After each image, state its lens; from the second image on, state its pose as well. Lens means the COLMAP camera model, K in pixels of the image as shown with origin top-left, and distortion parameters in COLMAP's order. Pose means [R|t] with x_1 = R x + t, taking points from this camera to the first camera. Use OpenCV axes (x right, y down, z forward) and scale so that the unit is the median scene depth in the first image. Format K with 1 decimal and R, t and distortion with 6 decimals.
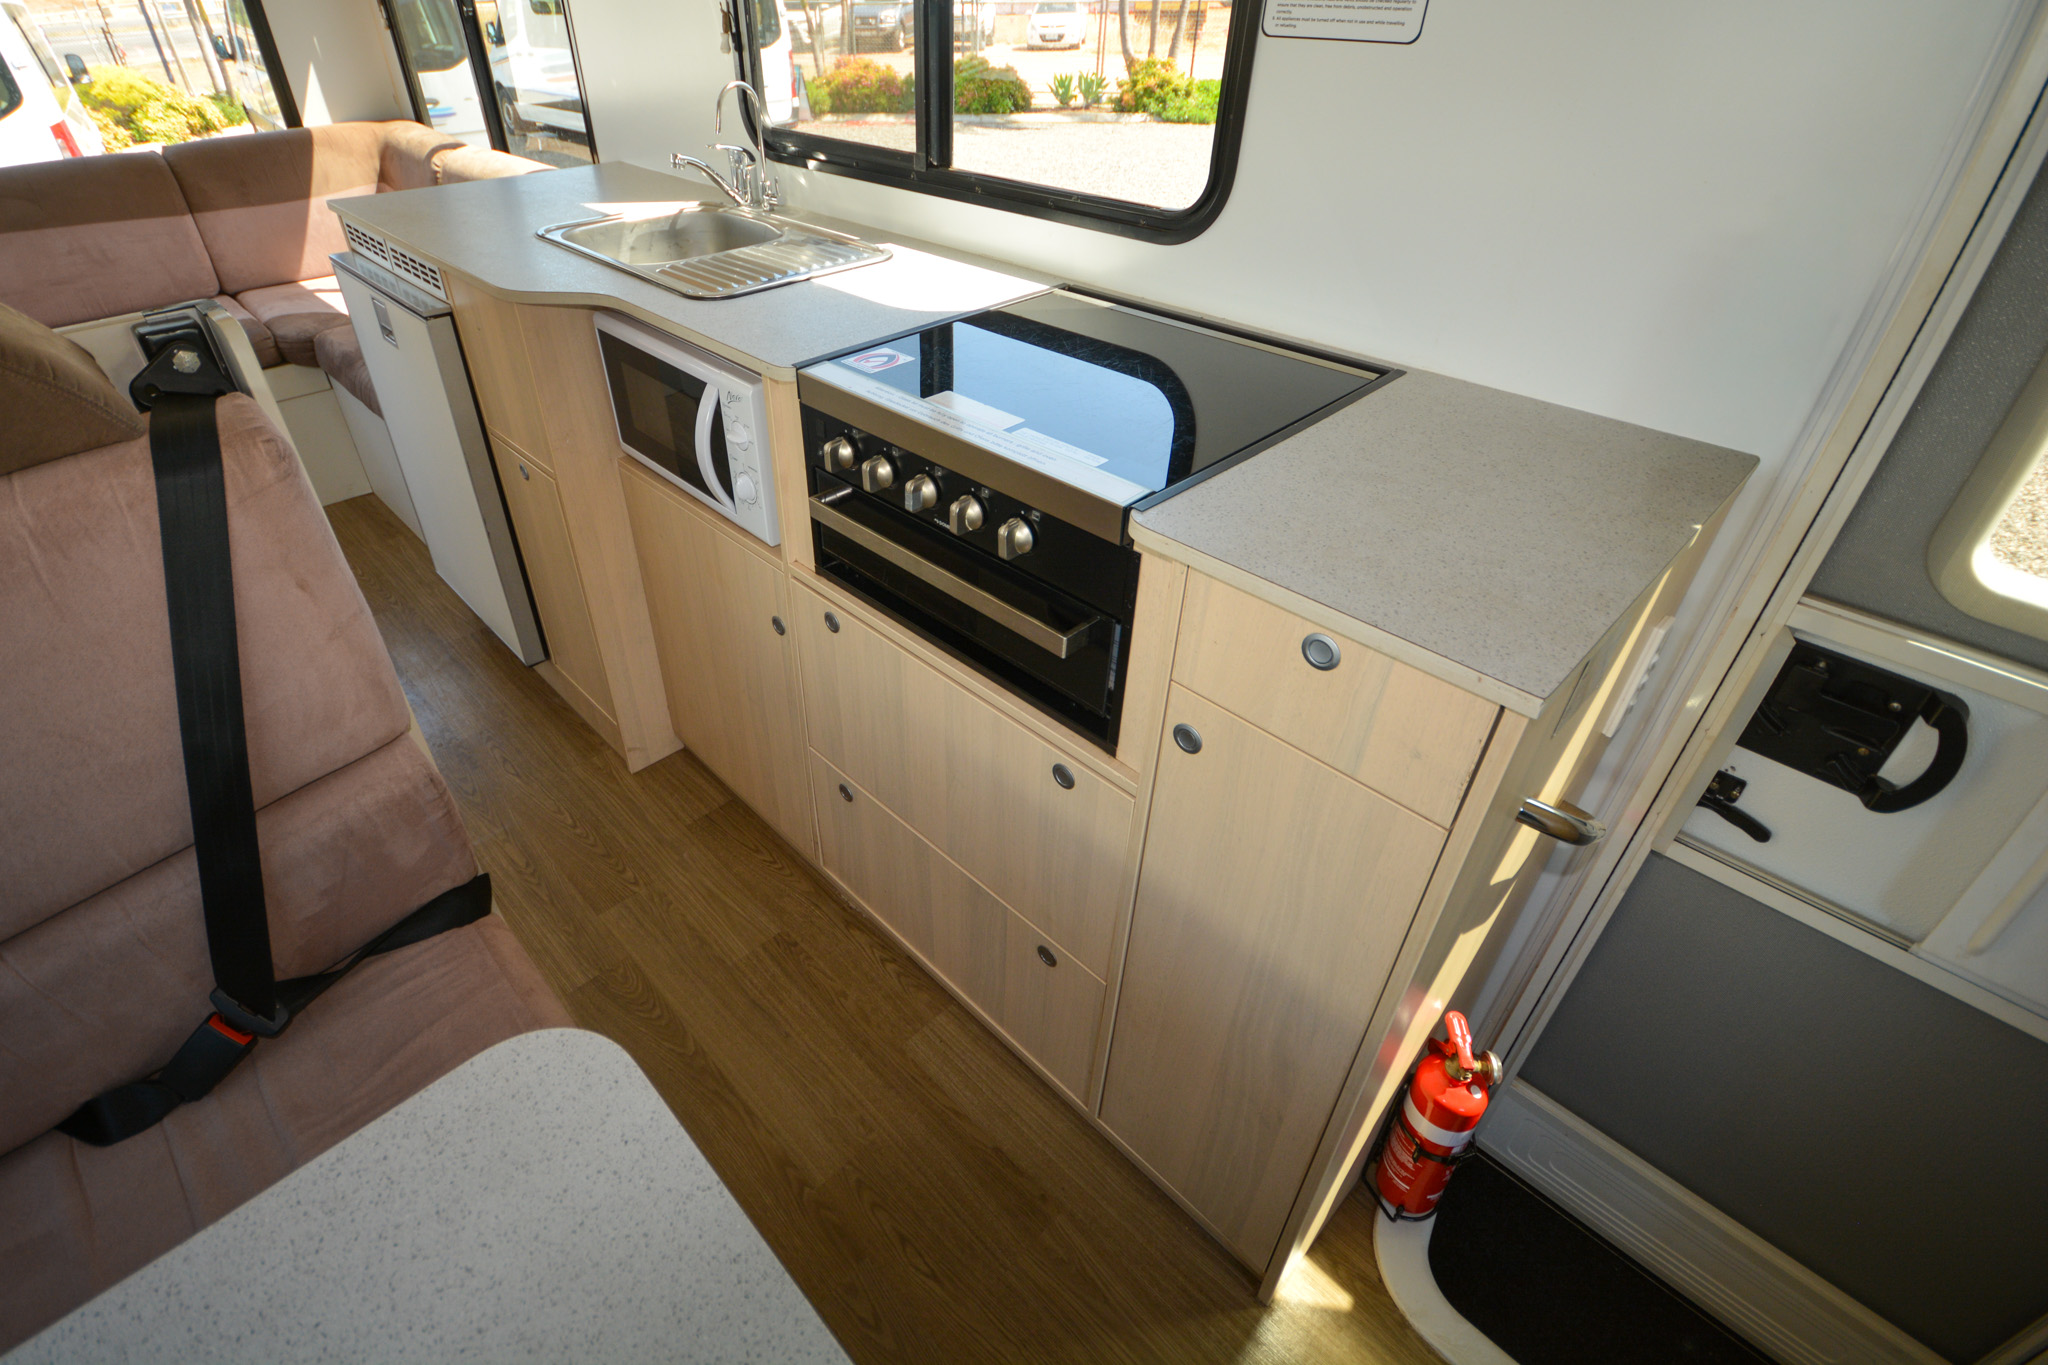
lens RADIAL K [[977.4, 0, 1025.0], [0, 977.4, 629.0], [0, 0, 1]] dist [0.018021, -0.013862]
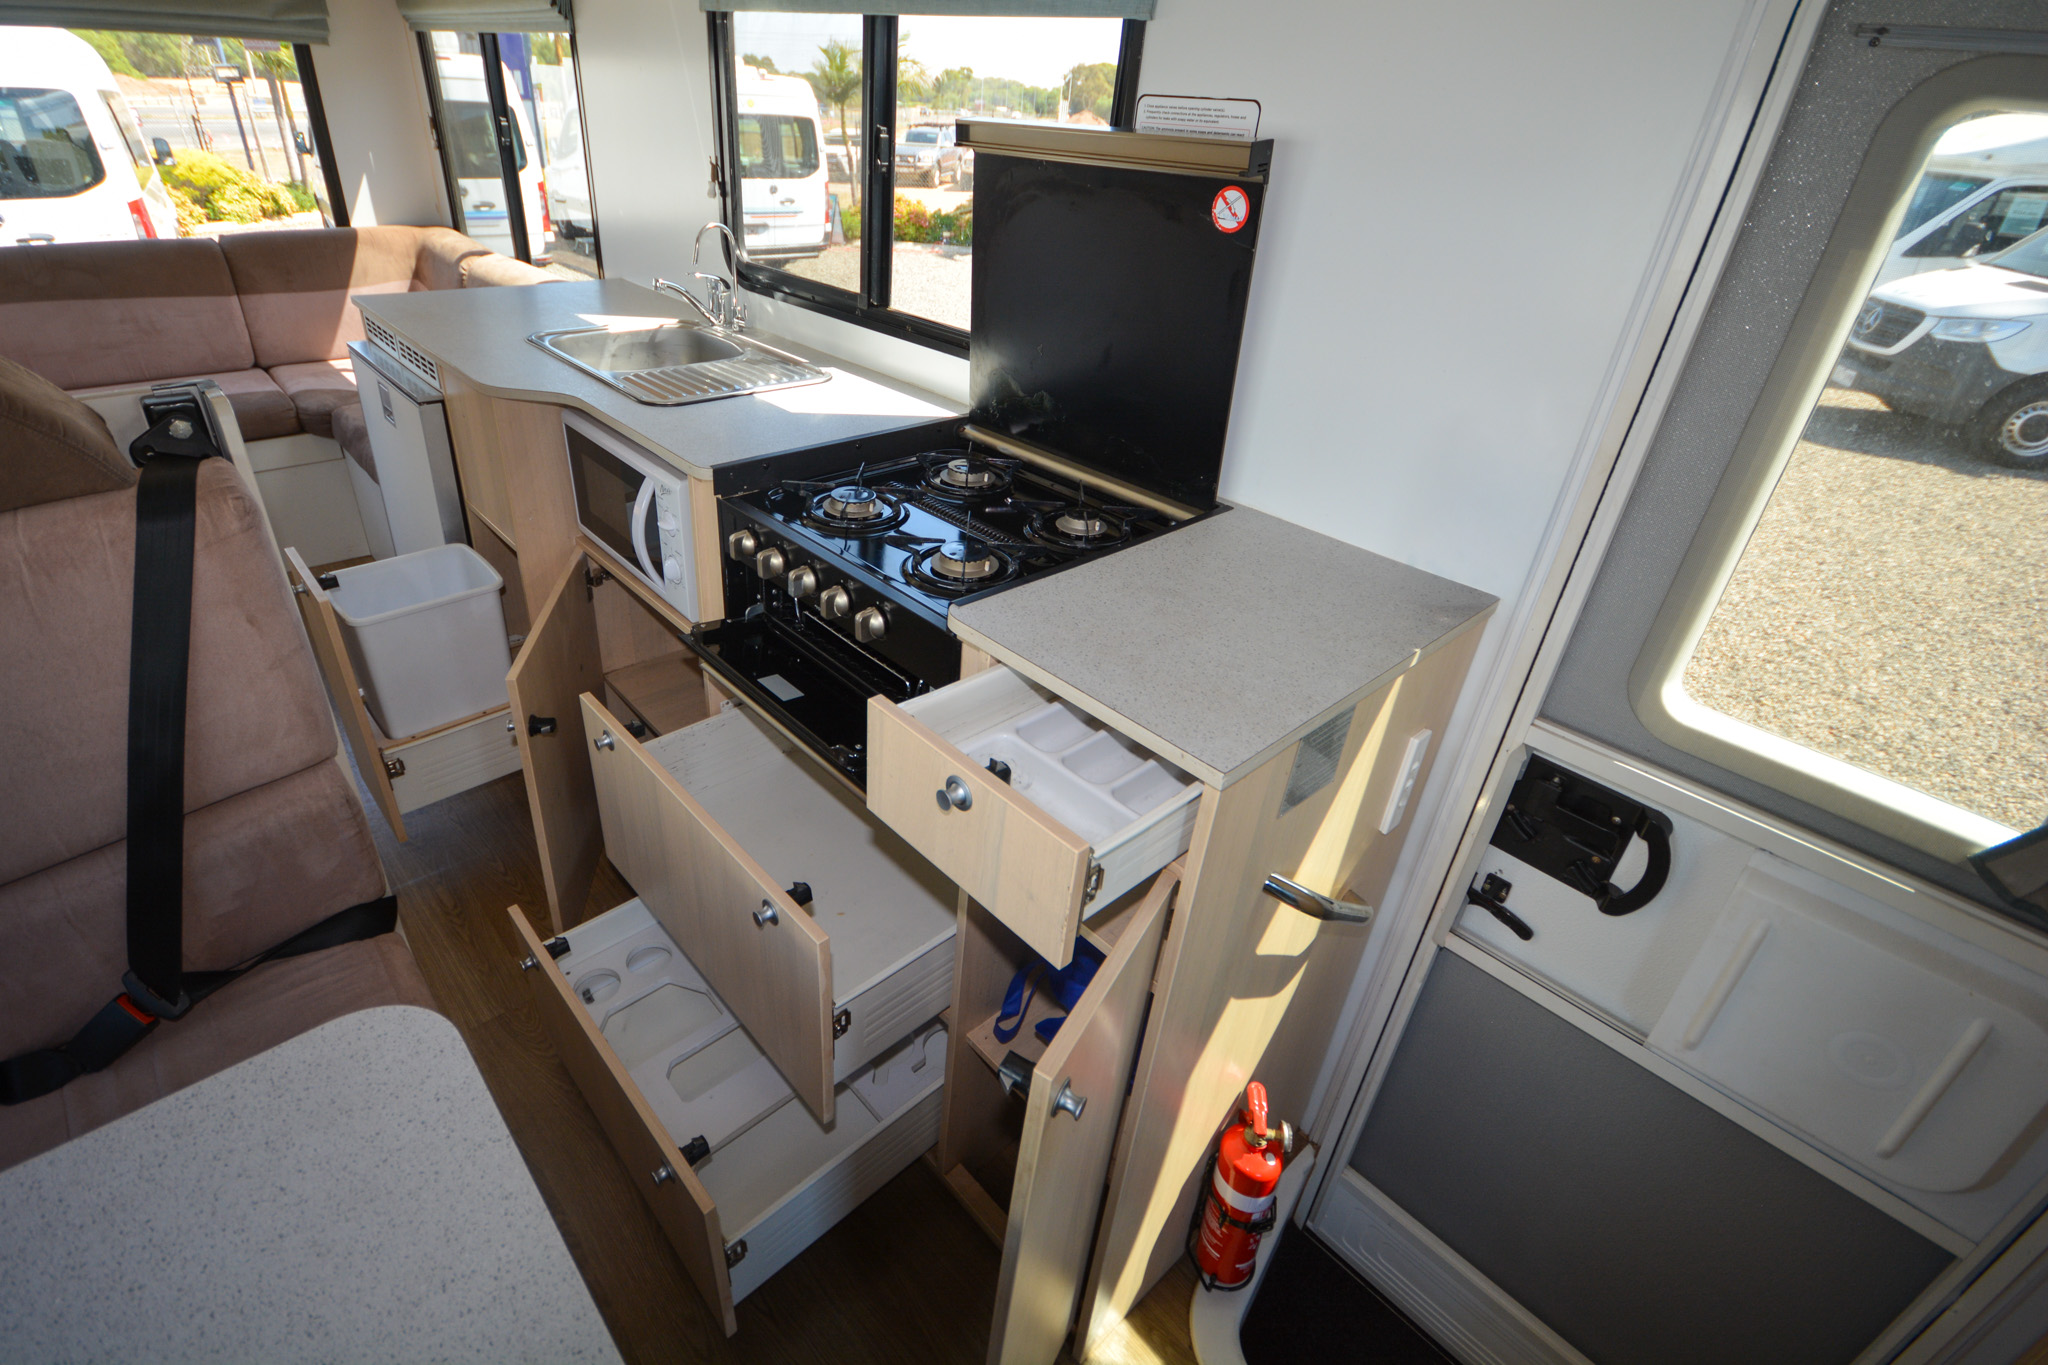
lens RADIAL K [[956.7, 0, 1017.8], [0, 956.7, 644.4], [0, 0, 1]] dist [0.017691, -0.013637]
pose [[0.997666, 0.068271, -0.001335, 0.156489], [-0.068097, 0.993297, -0.093399, 0.024629], [-0.005050, 0.093272, 0.995628, -0.126804]]
